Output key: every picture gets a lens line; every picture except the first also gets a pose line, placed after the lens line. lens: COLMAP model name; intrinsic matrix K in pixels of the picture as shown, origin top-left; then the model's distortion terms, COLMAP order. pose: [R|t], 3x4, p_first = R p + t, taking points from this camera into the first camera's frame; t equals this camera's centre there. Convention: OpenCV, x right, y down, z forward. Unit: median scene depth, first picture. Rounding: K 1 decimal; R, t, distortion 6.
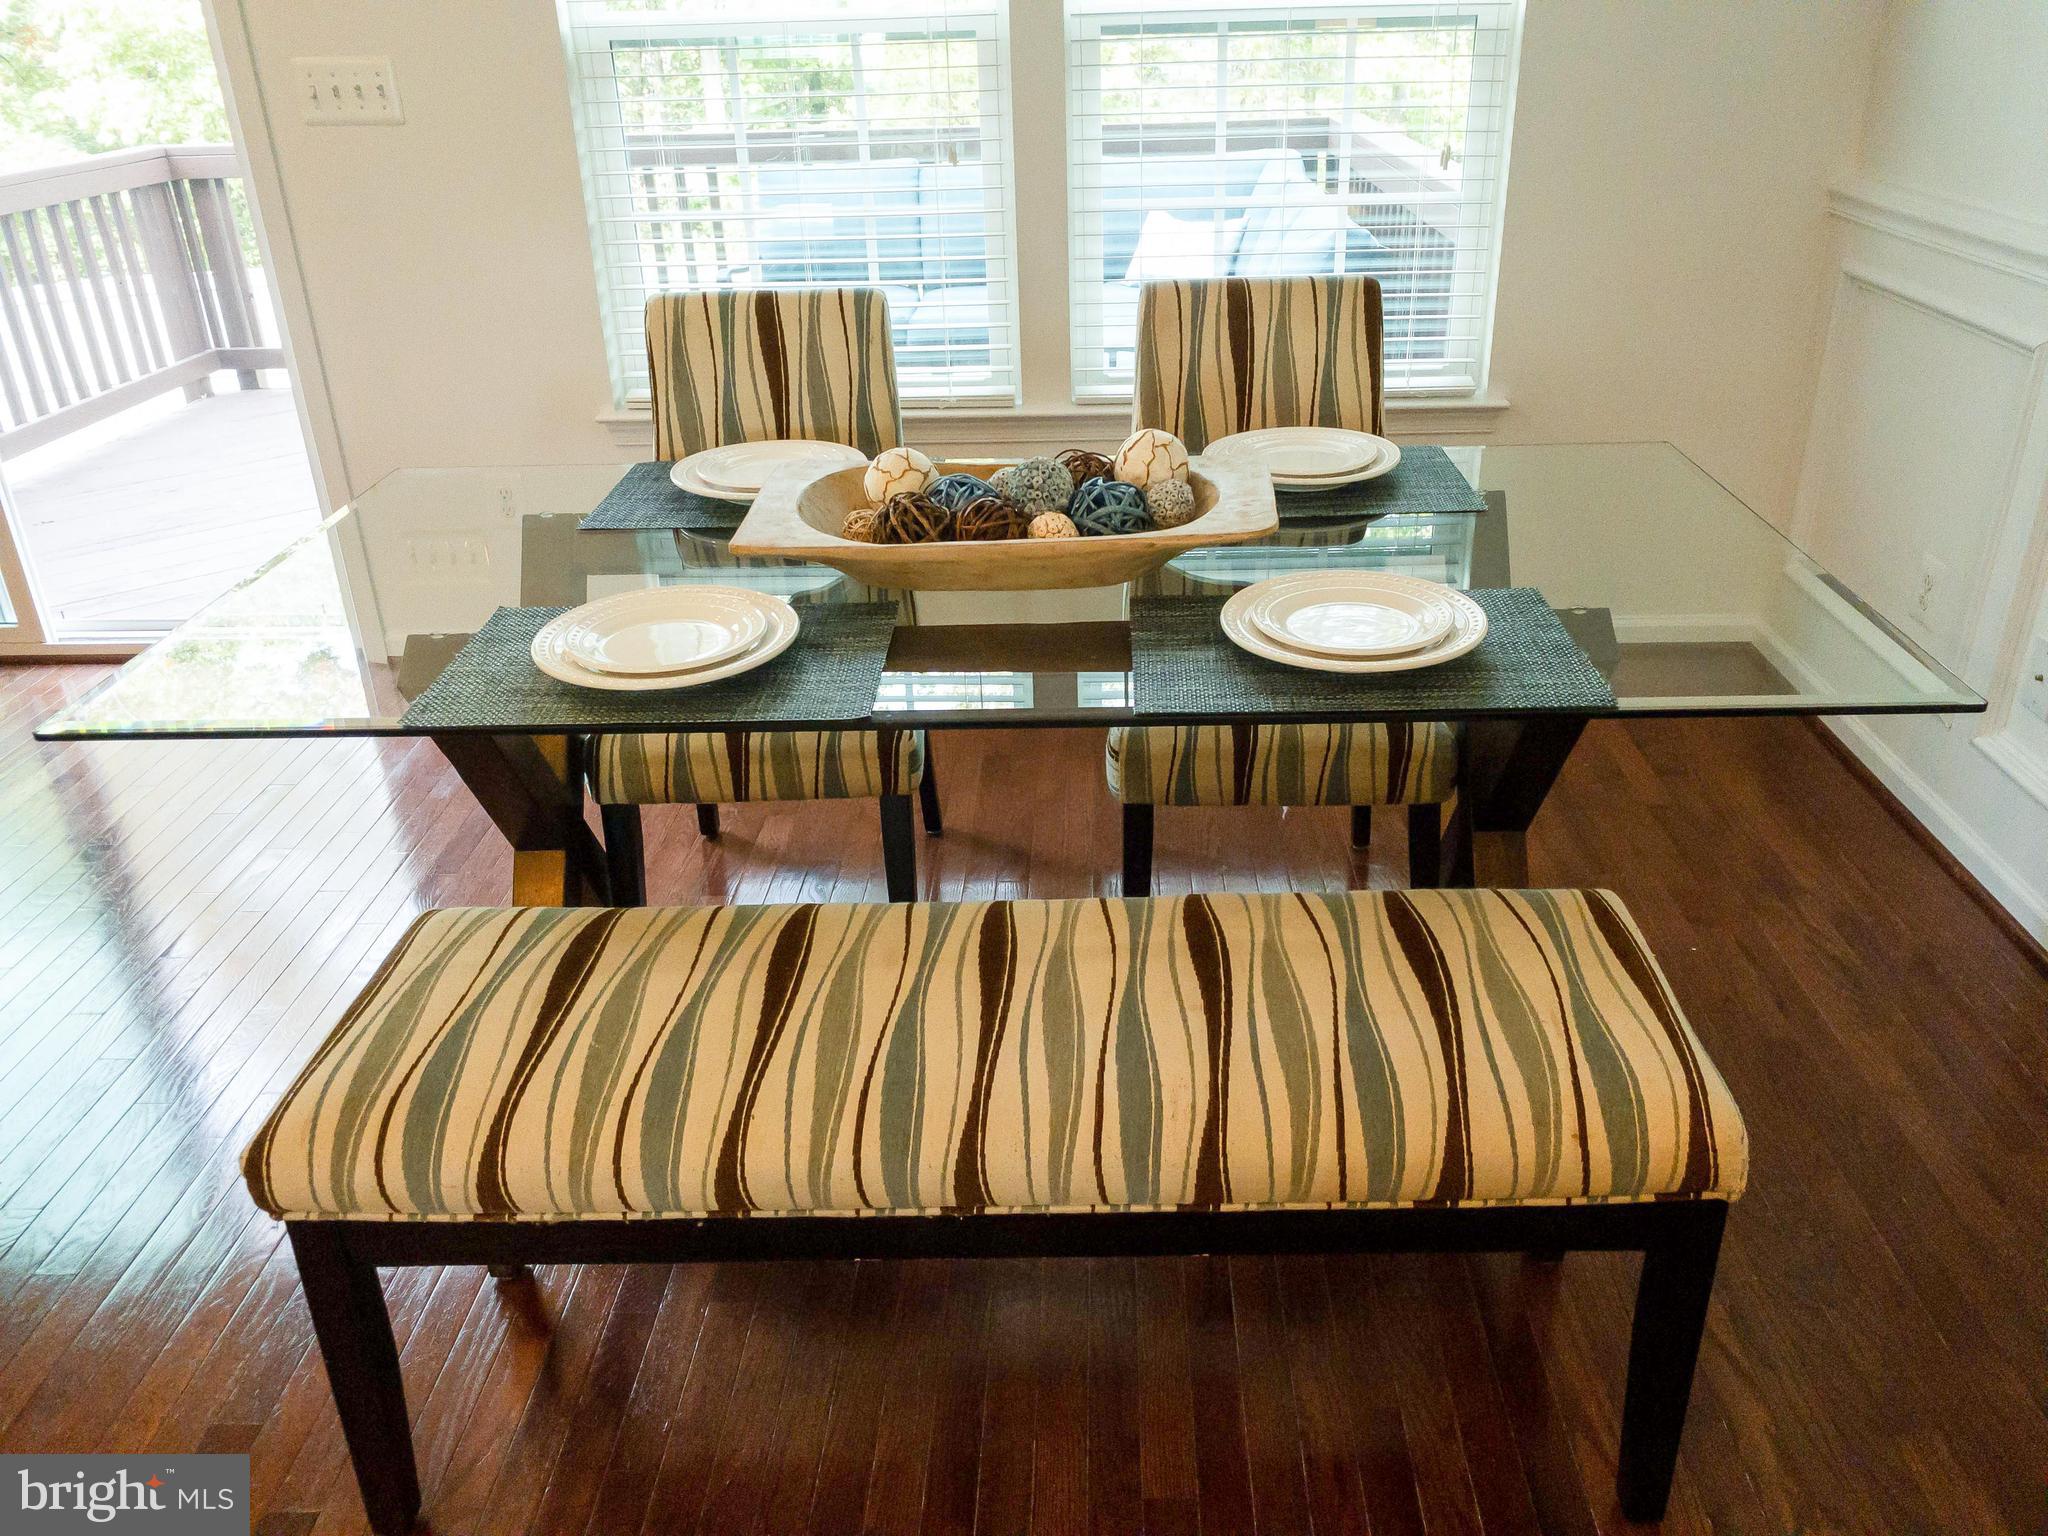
lens RADIAL K [[1558.3, 0, 1019.4], [0, 1558.3, 753.9], [0, 0, 1]] dist [0.044558, -0.060524]
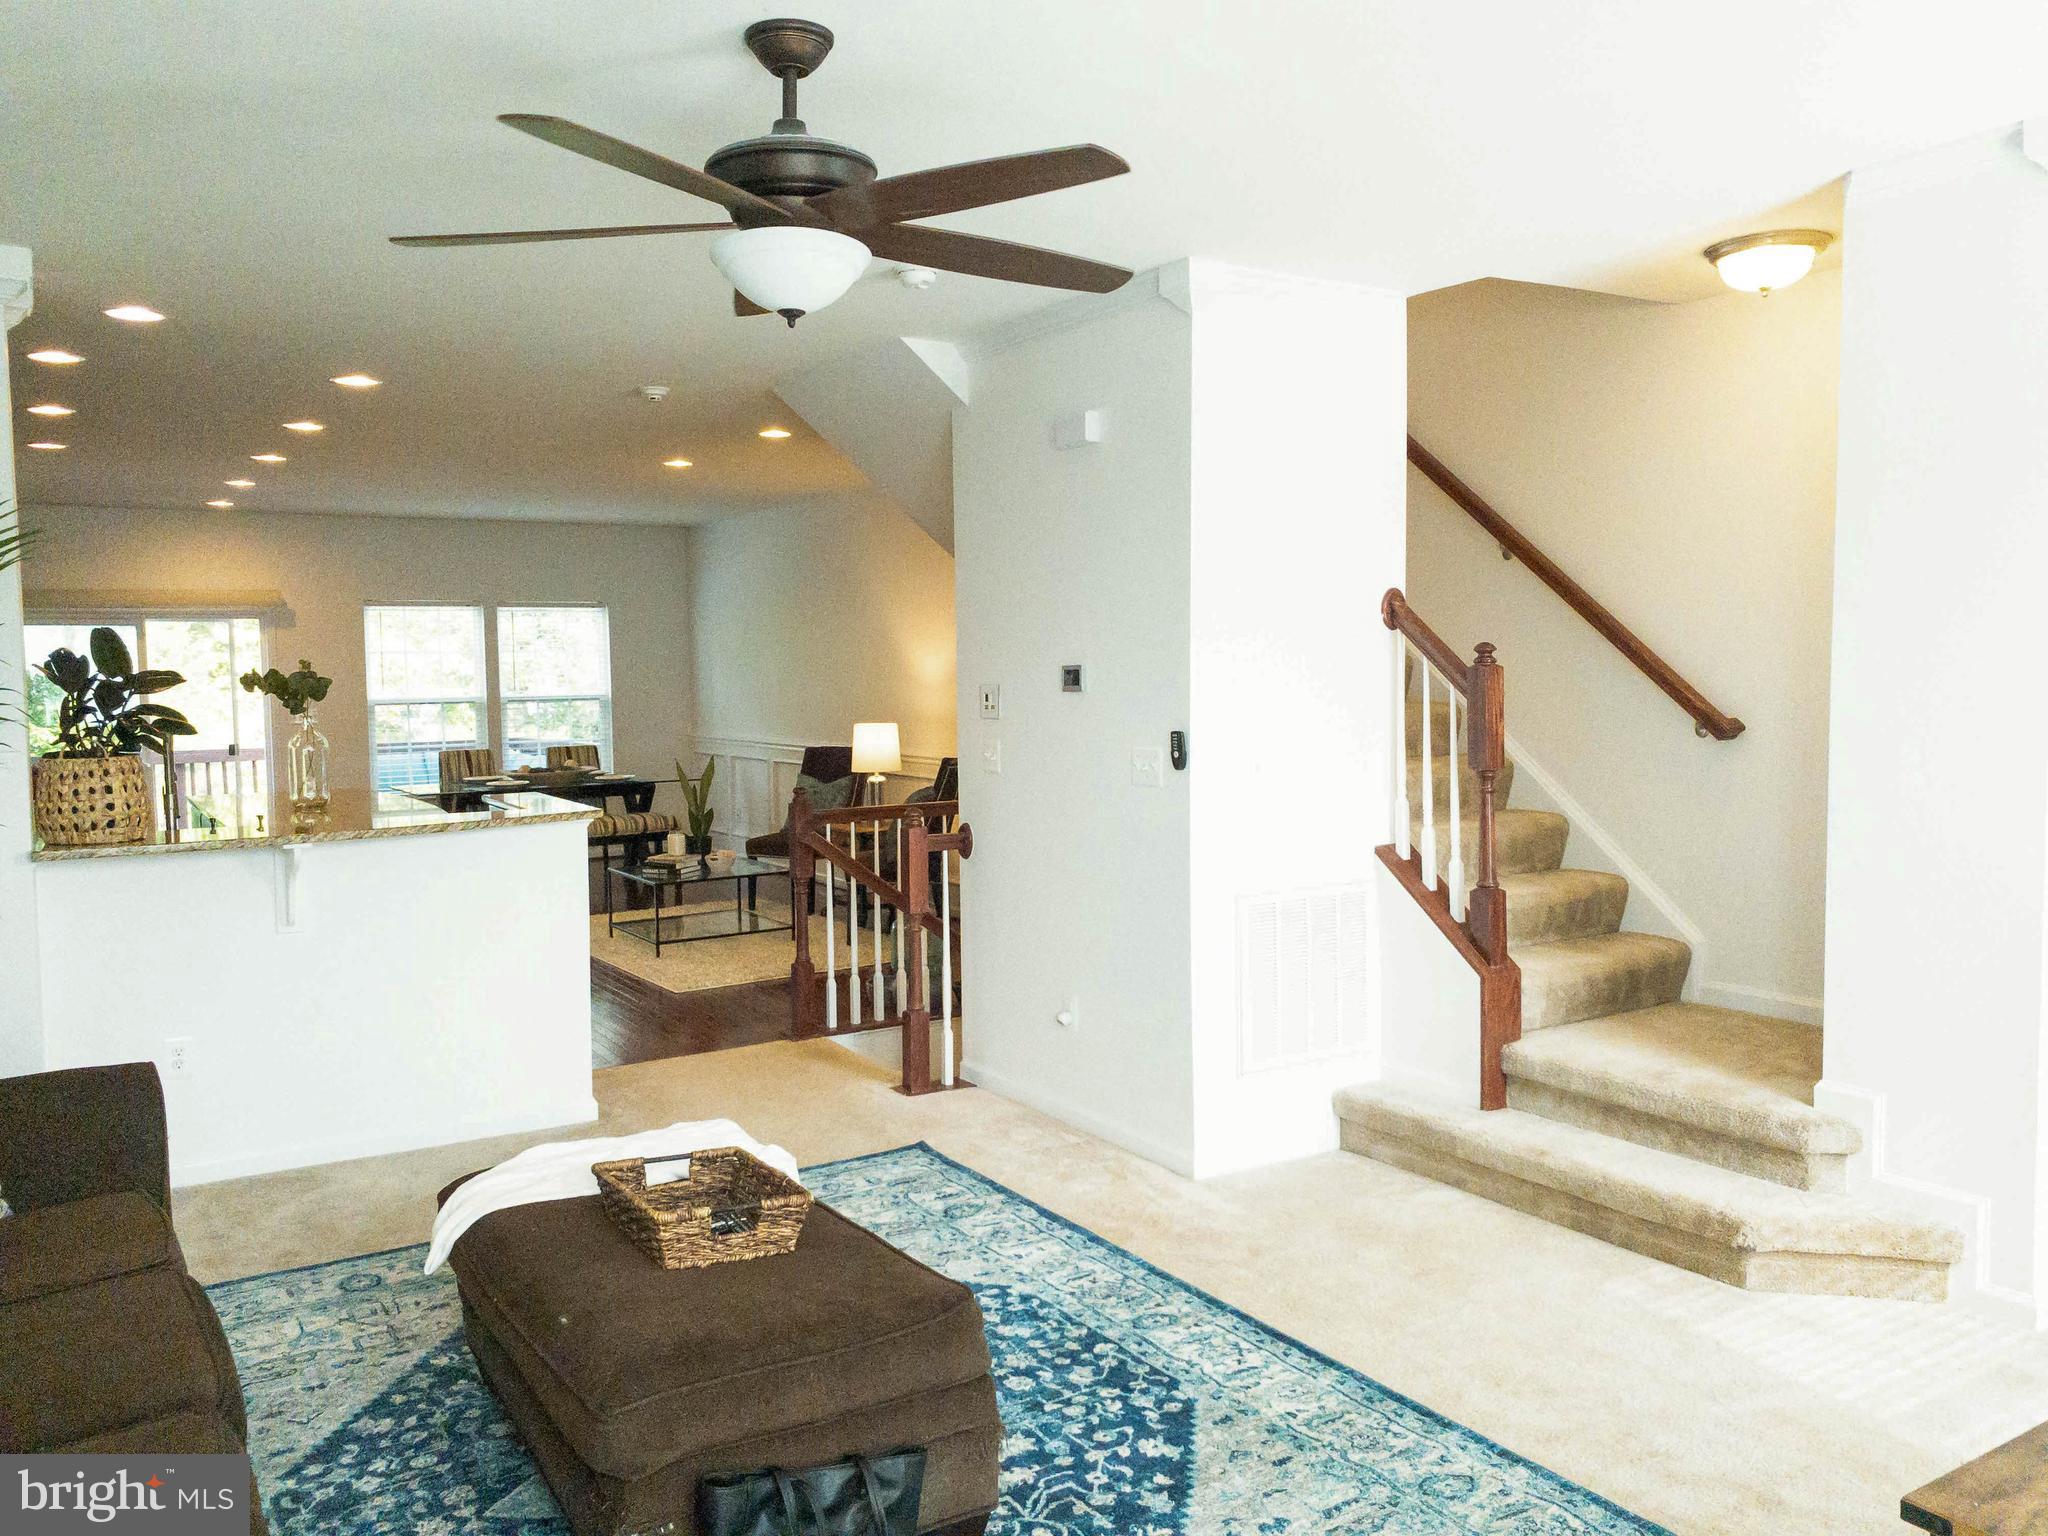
lens RADIAL K [[1557.2, 0, 1024.0], [0, 1557.2, 768.0], [0, 0, 1]] dist [0.069336, -0.160357]
pose [[0.820249, -0.019577, 0.571671, -1.143578], [0.246586, 0.913882, -0.322513, 1.293510], [-0.516126, 0.405507, 0.754439, -2.596310]]
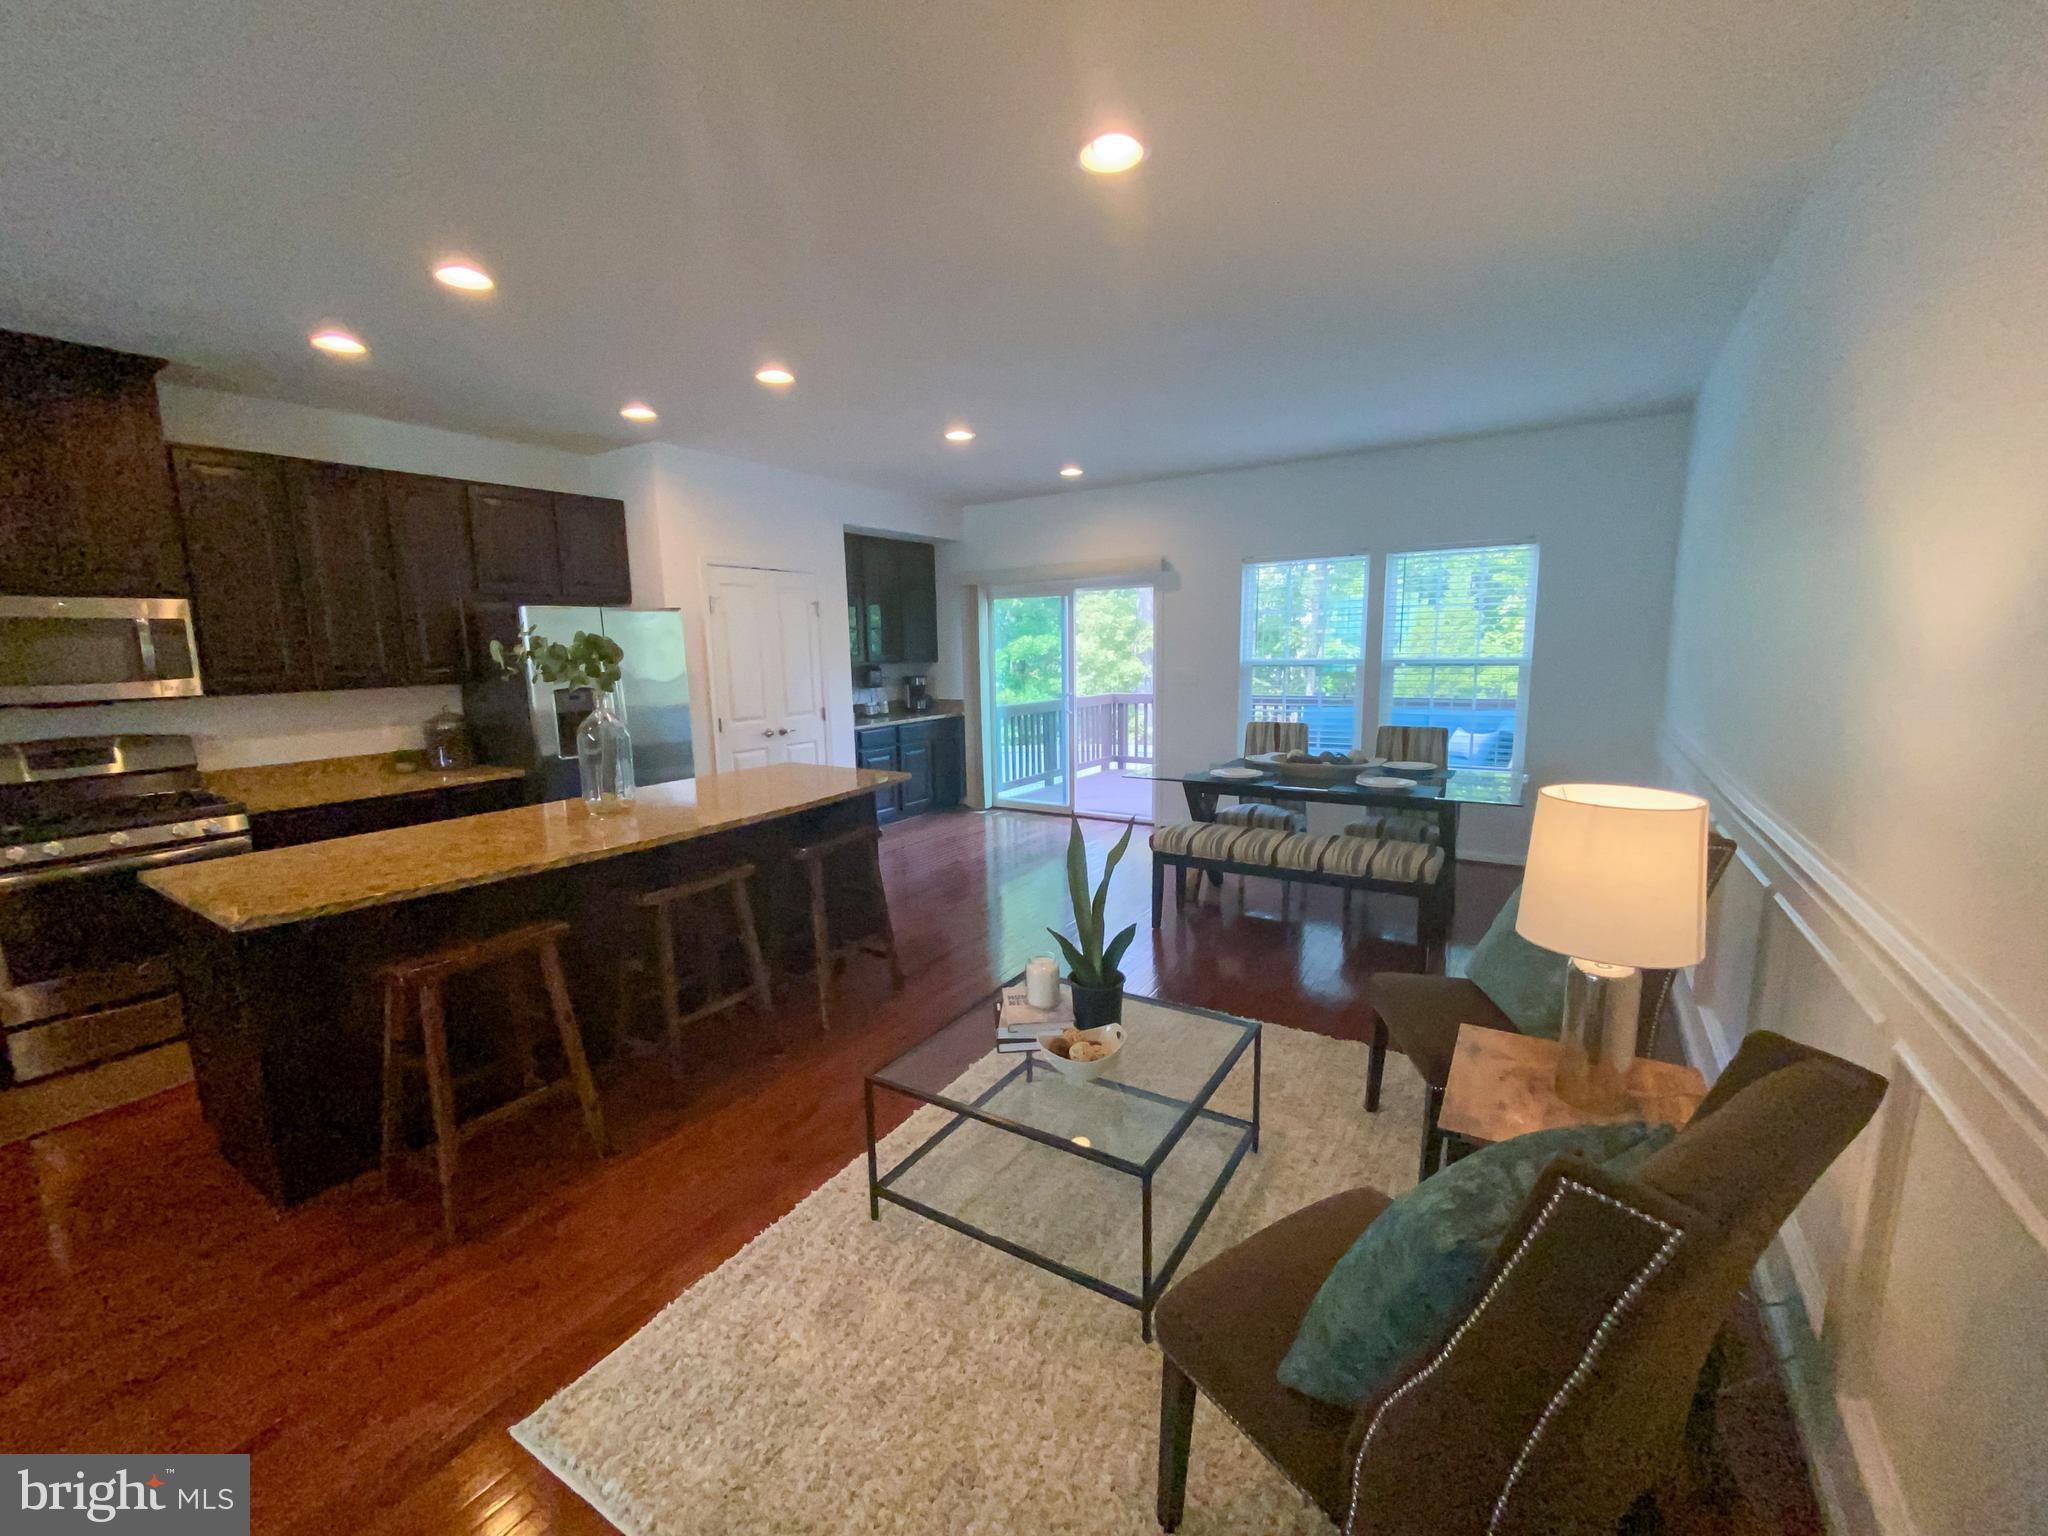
lens RADIAL K [[826.5, 0, 1024.0], [0, 826.5, 768.0], [0, 0, 1]] dist [0.009124, -0.013353]
pose [[0.864949, 0.085552, -0.494514, 0.261928], [-0.229295, 0.943871, -0.237765, 0.369027], [0.446416, 0.319044, 0.836017, -0.806769]]
